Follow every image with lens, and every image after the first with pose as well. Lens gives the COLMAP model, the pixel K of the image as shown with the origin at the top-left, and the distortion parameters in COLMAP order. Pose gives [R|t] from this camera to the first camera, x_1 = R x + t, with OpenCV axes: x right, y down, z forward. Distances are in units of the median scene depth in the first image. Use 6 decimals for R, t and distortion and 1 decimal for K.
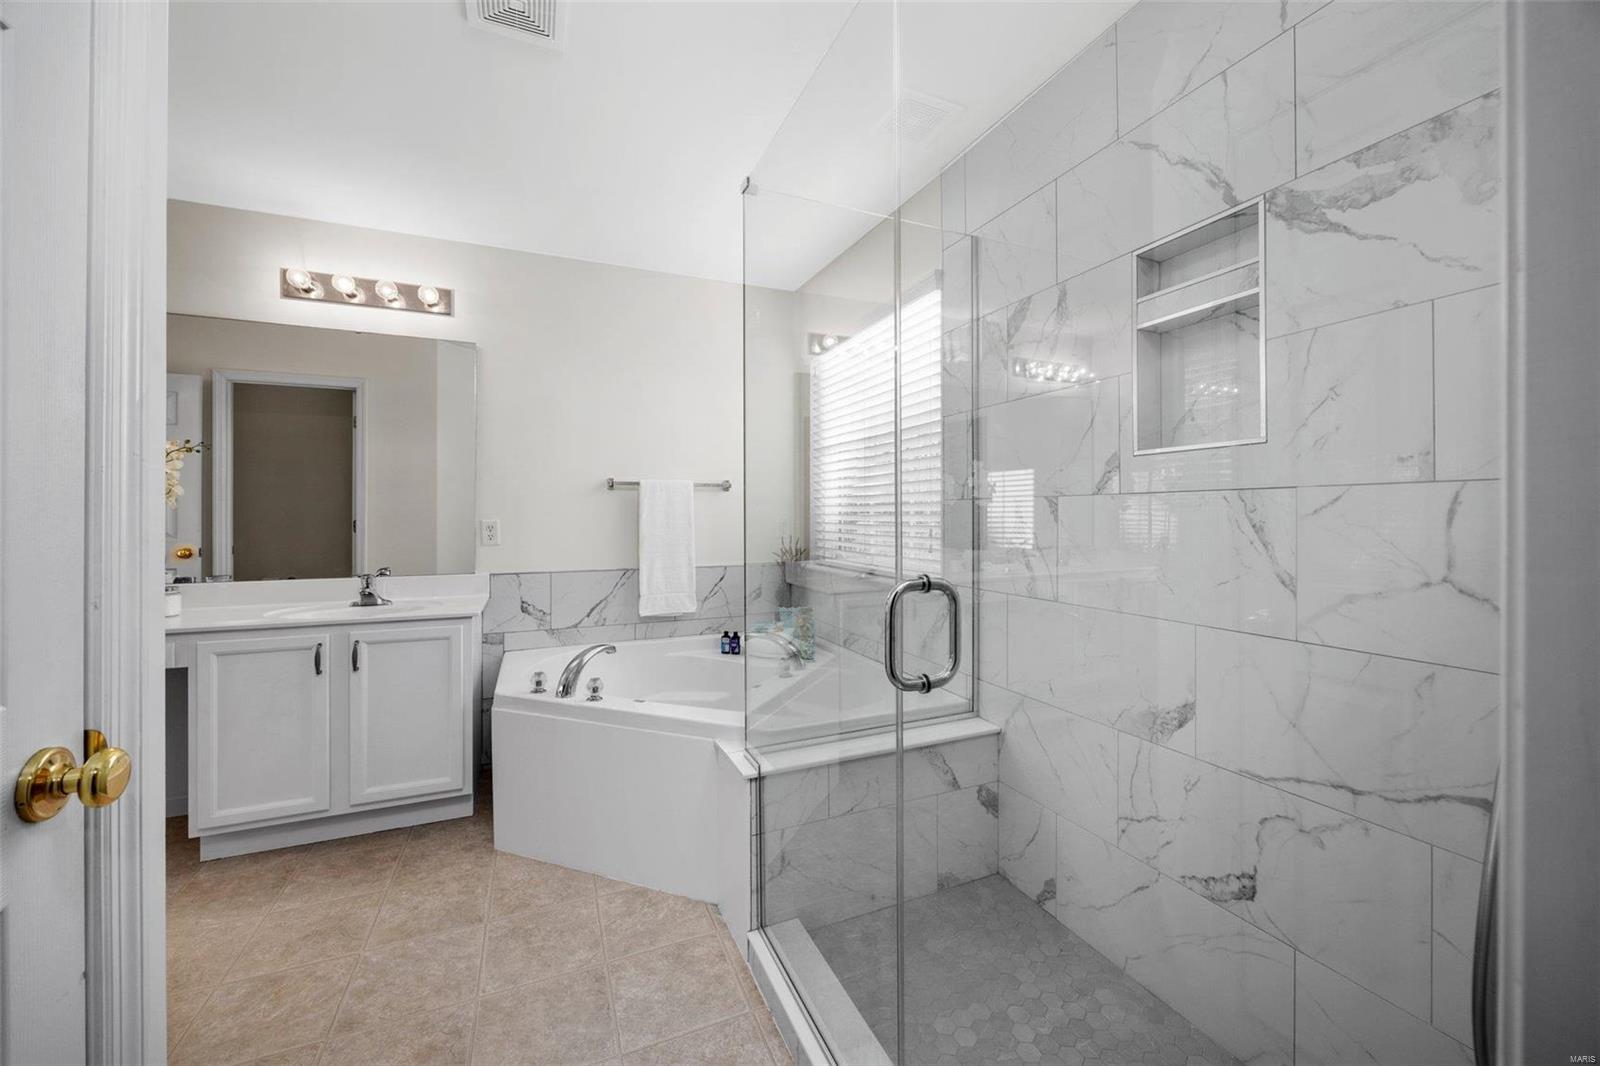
lens RADIAL K [[607.9, 0, 802.5], [0, 607.9, 517.3], [0, 0, 1]] dist [-0.006201, 0.000123]
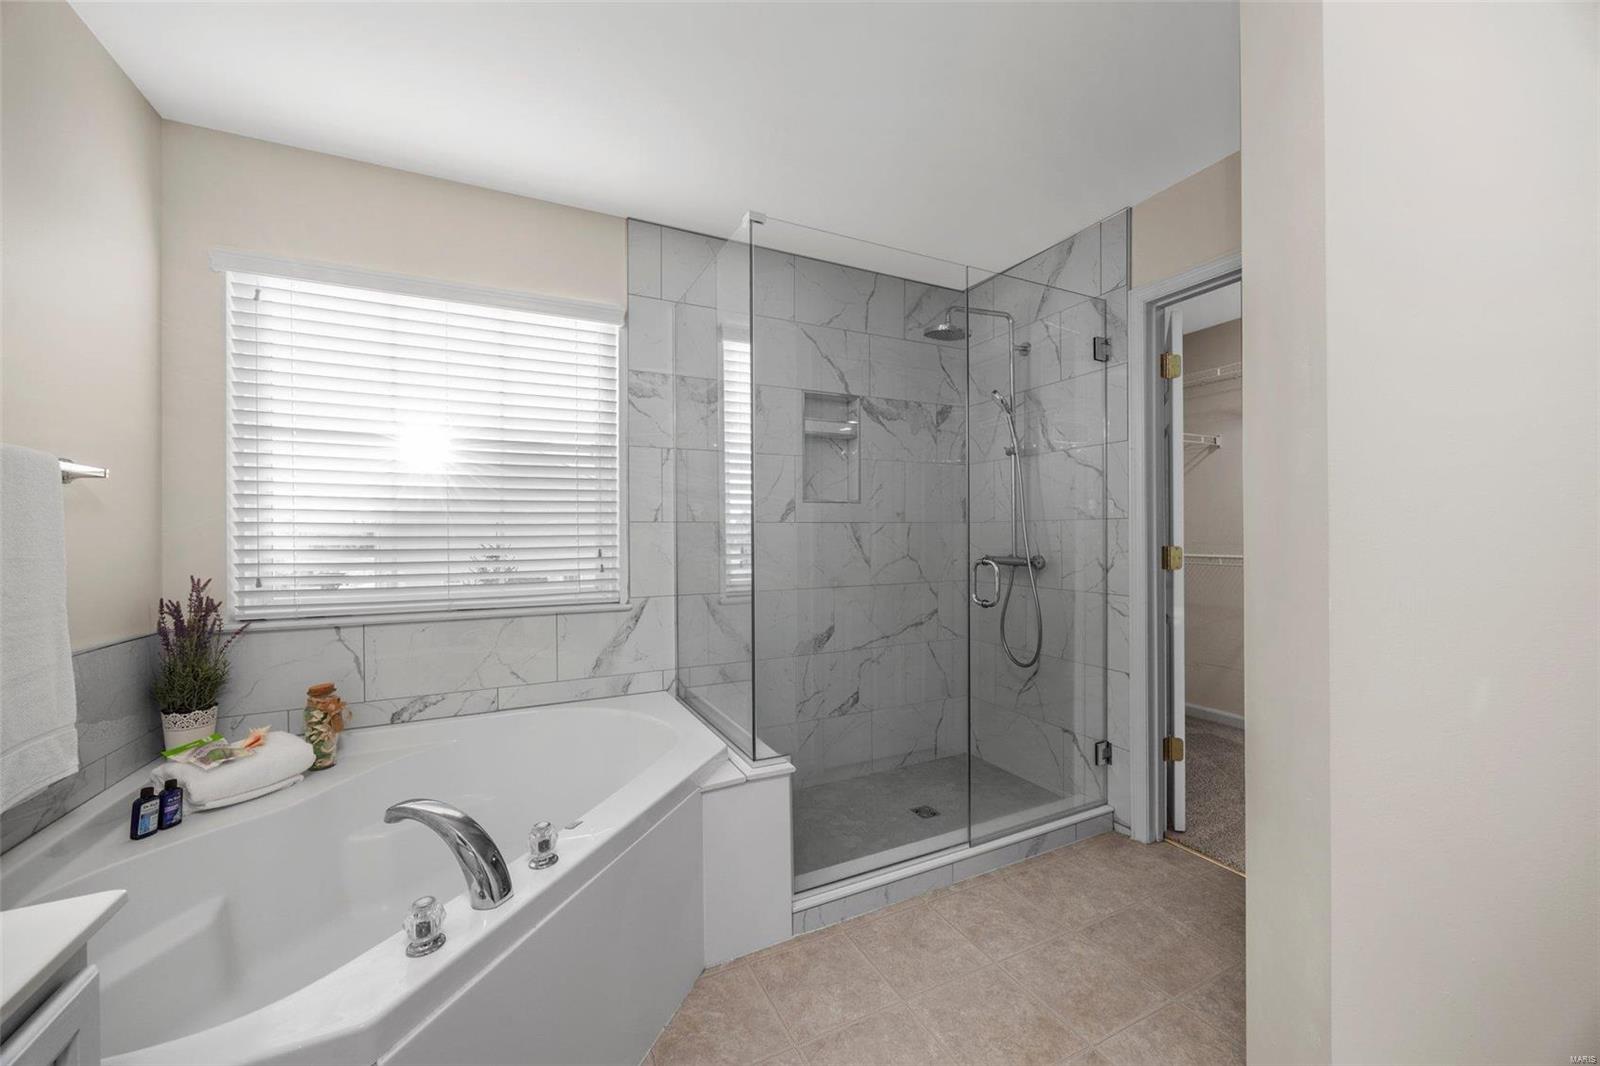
lens RADIAL K [[607.9, 0, 803.6], [0, 607.9, 533.5], [0, 0, 1]] dist [-0.006201, 0.000123]
pose [[-0.045680, -0.001932, 0.998954, -1.562047], [0.008803, 0.999959, 0.002336, -0.012374], [-0.998917, 0.008900, -0.045661, 1.321940]]
